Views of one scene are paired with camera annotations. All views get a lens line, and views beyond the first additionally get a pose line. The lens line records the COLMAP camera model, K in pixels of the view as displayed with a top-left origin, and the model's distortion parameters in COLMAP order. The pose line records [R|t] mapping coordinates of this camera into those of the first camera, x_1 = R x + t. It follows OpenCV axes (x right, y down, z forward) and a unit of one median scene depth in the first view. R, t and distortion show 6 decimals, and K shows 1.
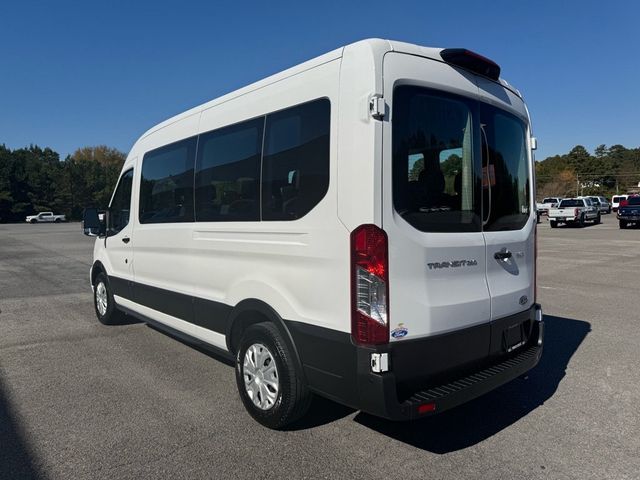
lens RADIAL K [[454.4, 0, 316.3], [0, 454.4, 244.6], [0, 0, 1]] dist [0.056274, -0.079060]
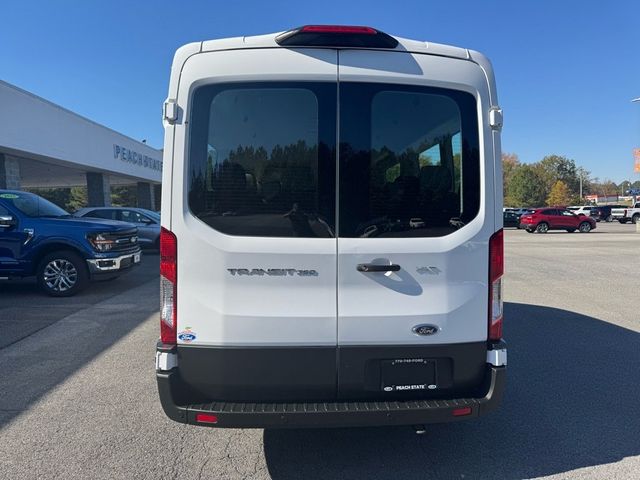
lens RADIAL K [[454.4, 0, 325.3], [0, 454.4, 236.2], [0, 0, 1]] dist [0.056274, -0.079060]
pose [[0.799361, 0.032015, -0.599997, 0.947026], [-0.040611, 0.999175, -0.000790, -0.032201], [0.599477, 0.024998, 0.800002, 0.357945]]
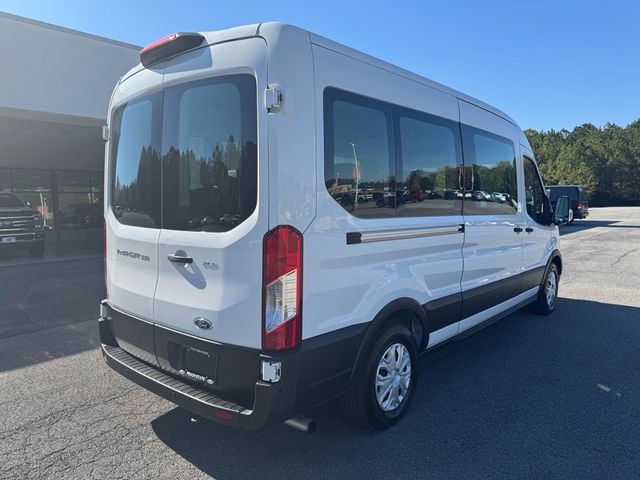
lens RADIAL K [[454.4, 0, 321.8], [0, 454.4, 240.7], [0, 0, 1]] dist [0.056274, -0.079060]
pose [[0.135142, 0.080661, -0.987538, 1.507684], [-0.056296, 0.995696, 0.073624, -0.103775], [0.989226, 0.045645, 0.139101, 1.337100]]
